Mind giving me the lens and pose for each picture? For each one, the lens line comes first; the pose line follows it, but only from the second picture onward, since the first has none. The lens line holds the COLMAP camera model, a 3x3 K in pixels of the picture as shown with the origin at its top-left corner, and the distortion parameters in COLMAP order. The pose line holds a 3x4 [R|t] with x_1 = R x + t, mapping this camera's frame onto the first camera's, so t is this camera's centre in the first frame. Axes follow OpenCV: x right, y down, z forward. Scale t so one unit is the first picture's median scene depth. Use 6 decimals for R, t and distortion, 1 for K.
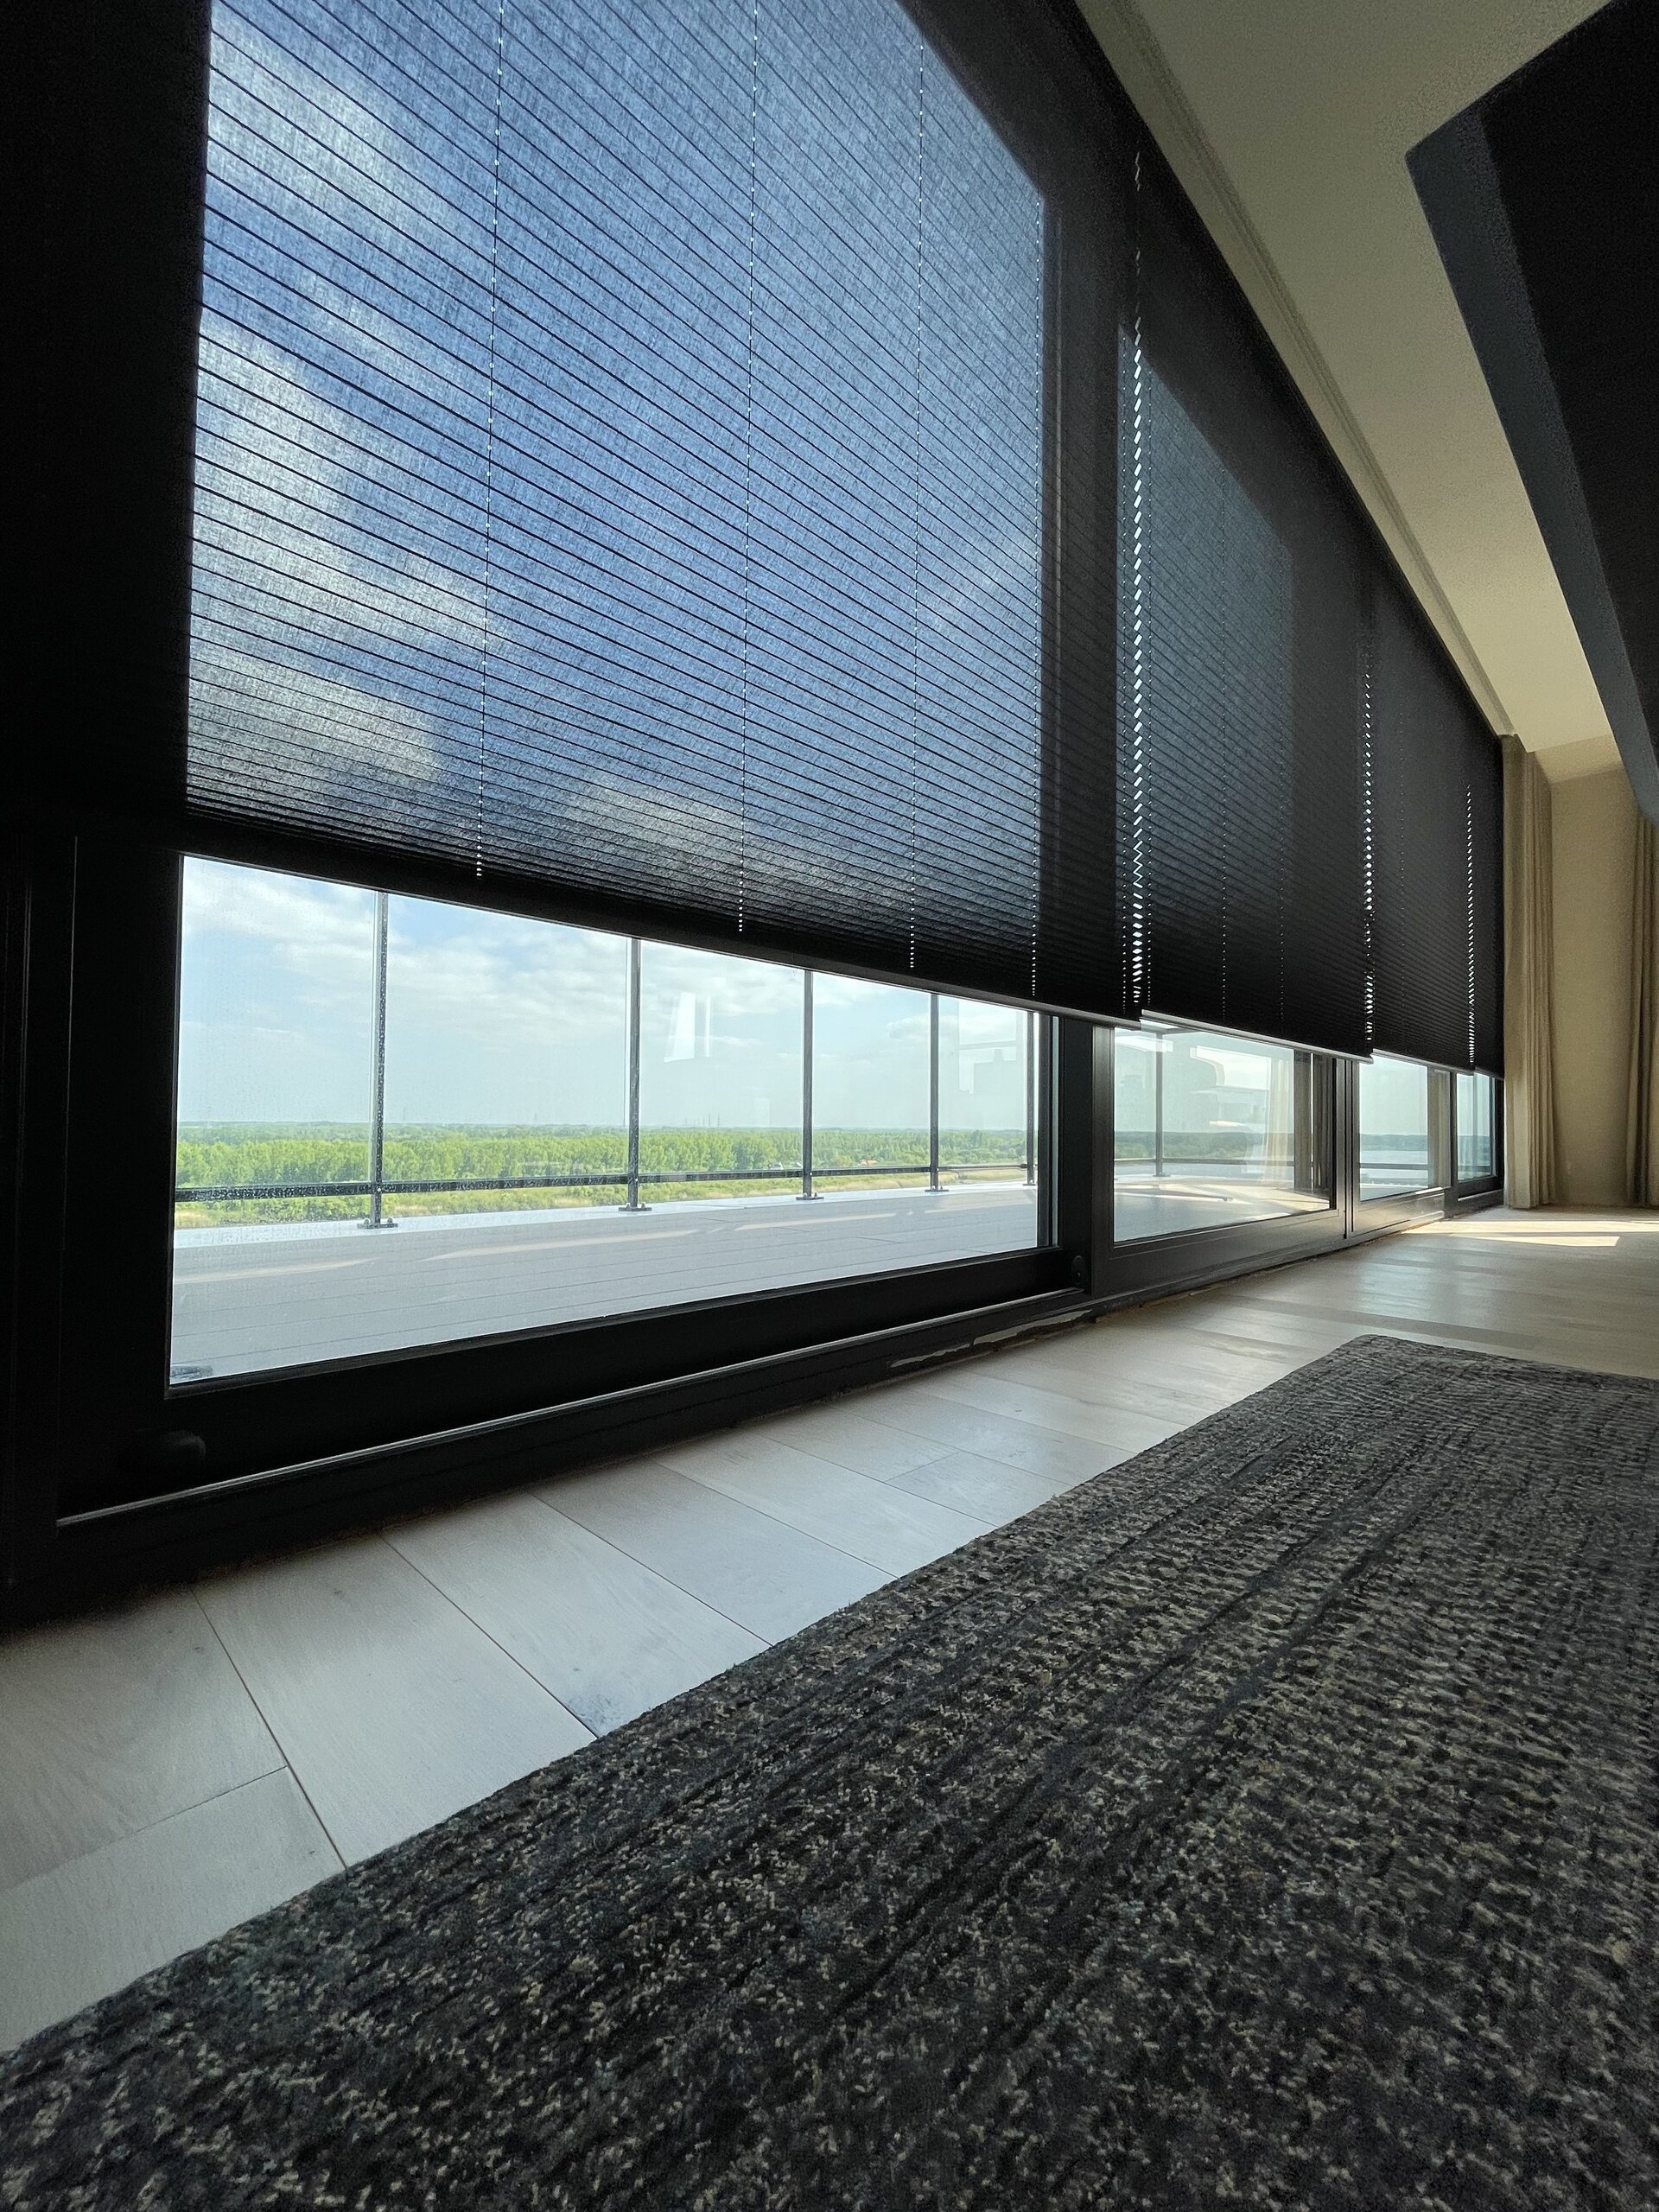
lens RADIAL K [[909.1, 0, 843.4], [0, 909.1, 1104.4], [0, 0, 1]] dist [0.013592, -0.000402]
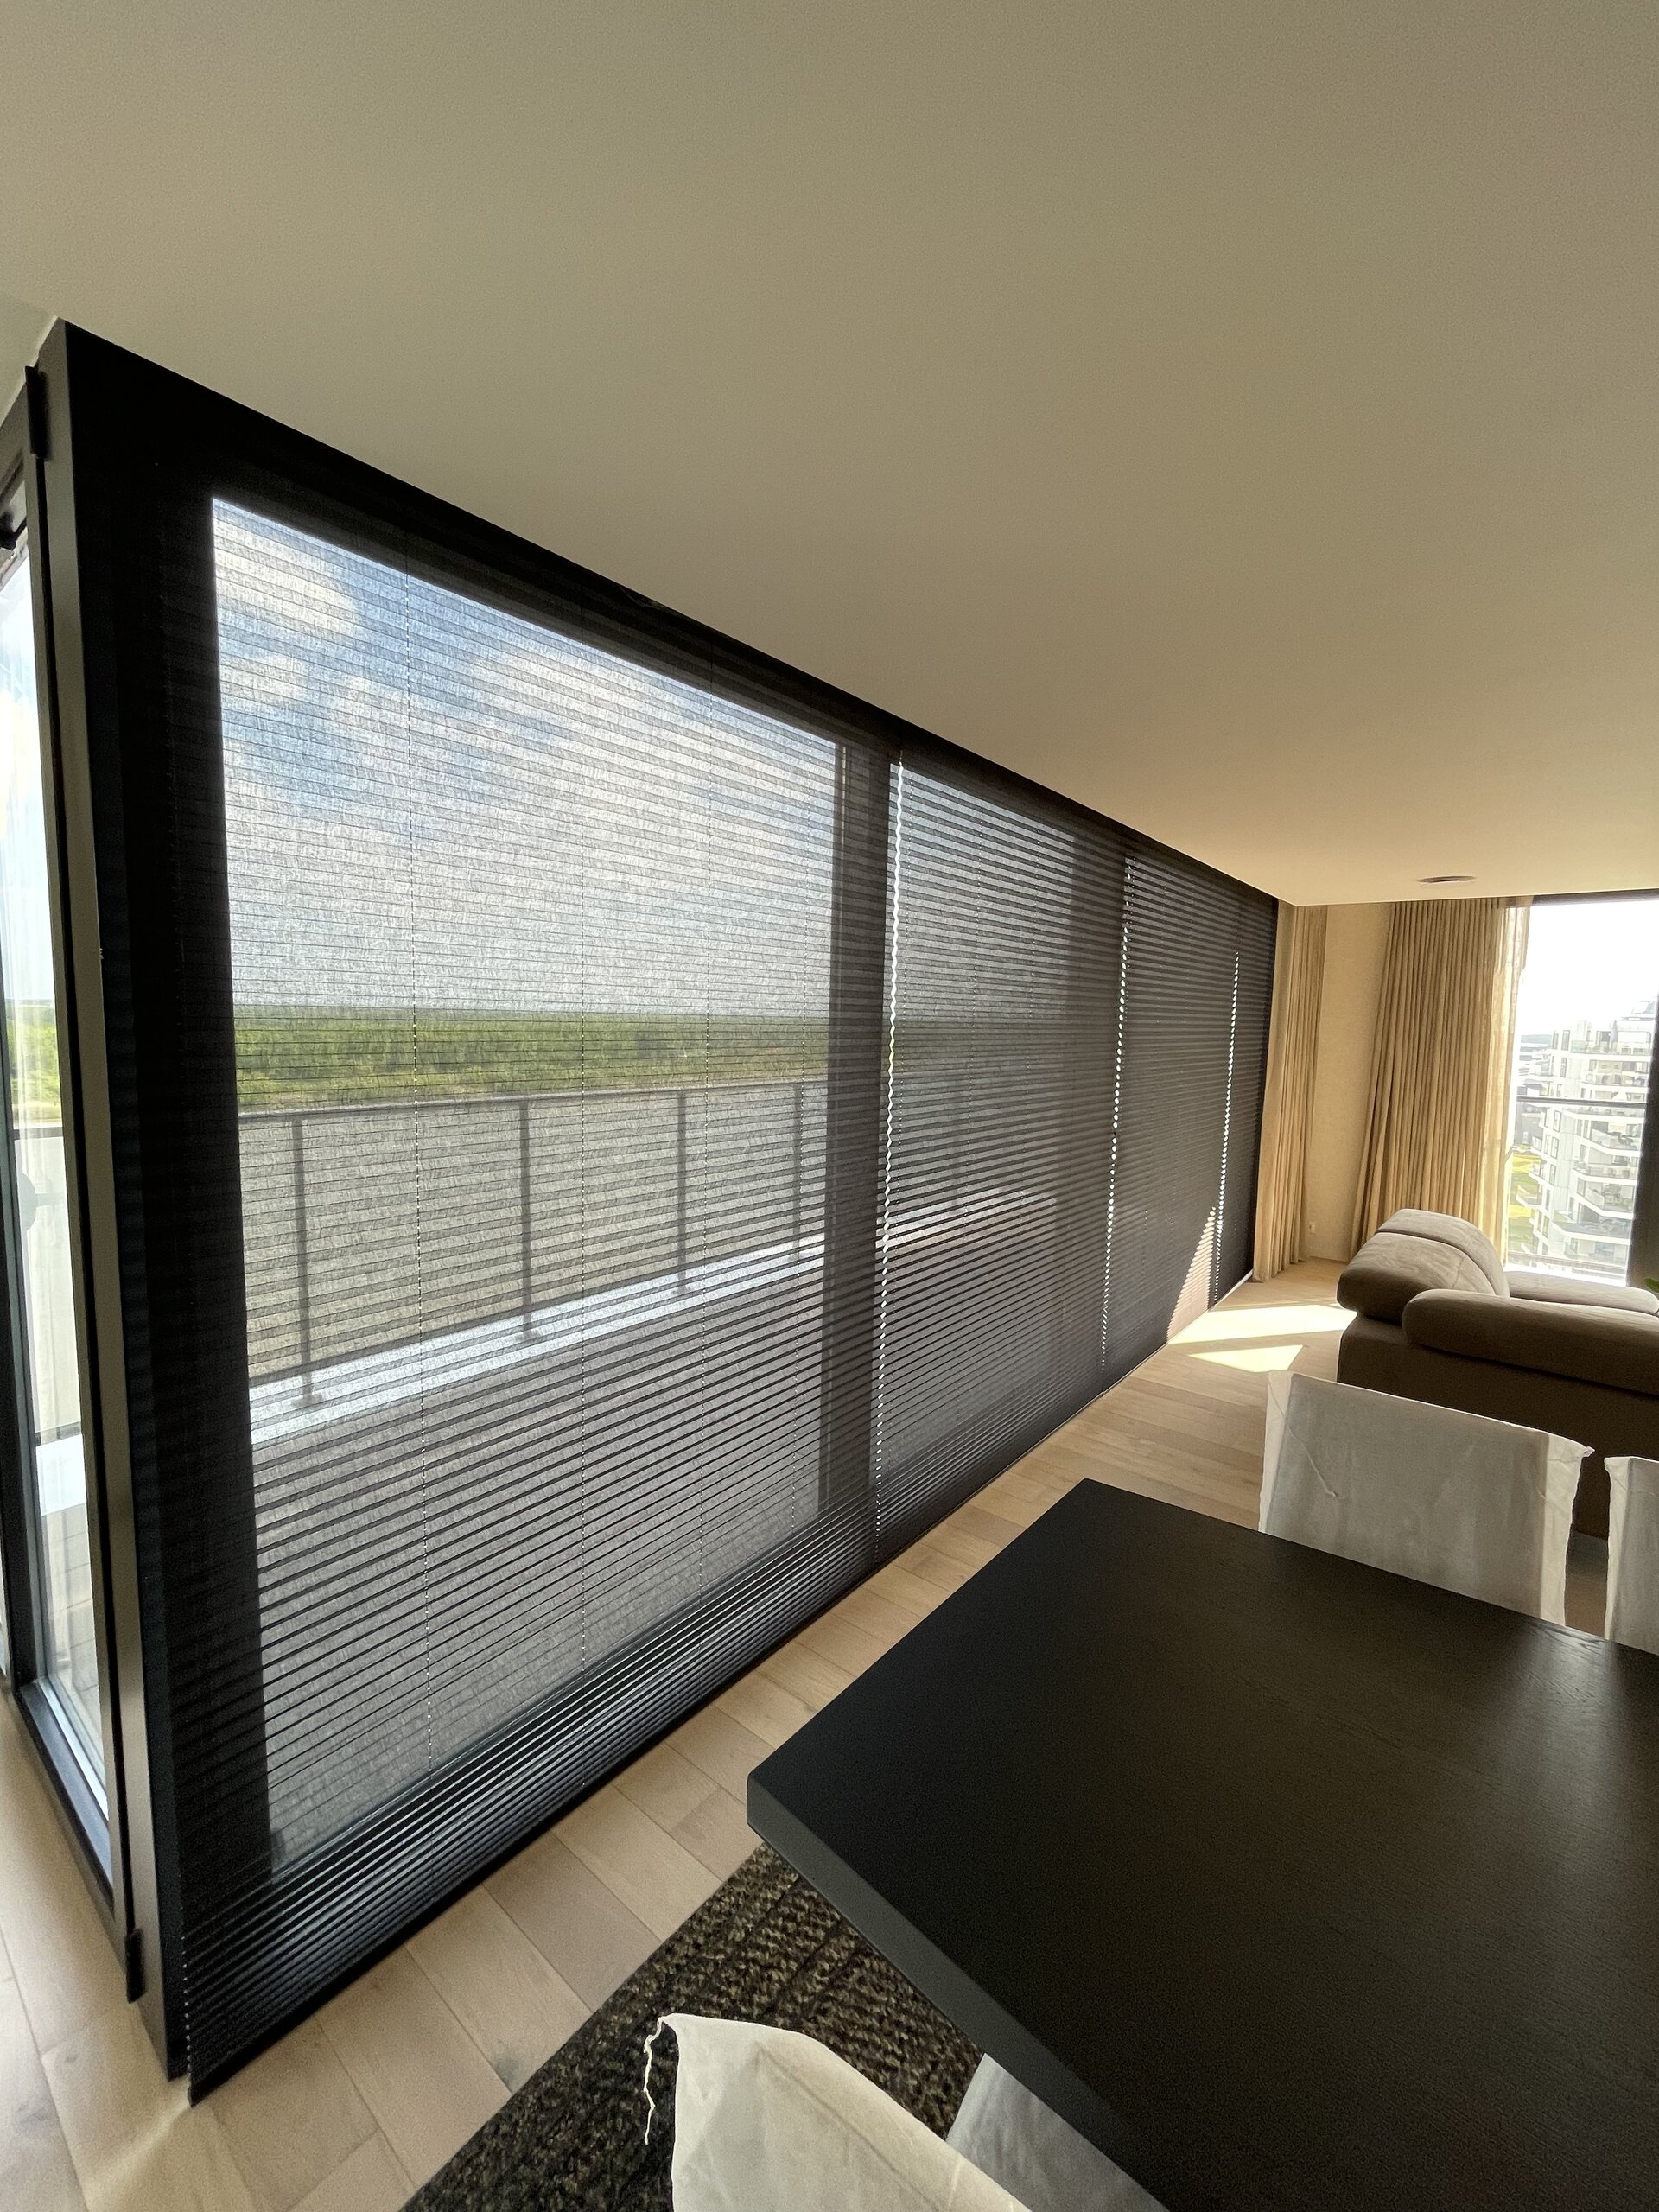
lens RADIAL K [[909.1, 0, 820.0], [0, 909.1, 1111.7], [0, 0, 1]] dist [0.013592, -0.000402]
pose [[0.996340, -0.009175, 0.084990, 0.311035], [-0.000489, 0.993595, 0.113000, -1.857155], [-0.085482, -0.112628, 0.989953, -1.020172]]
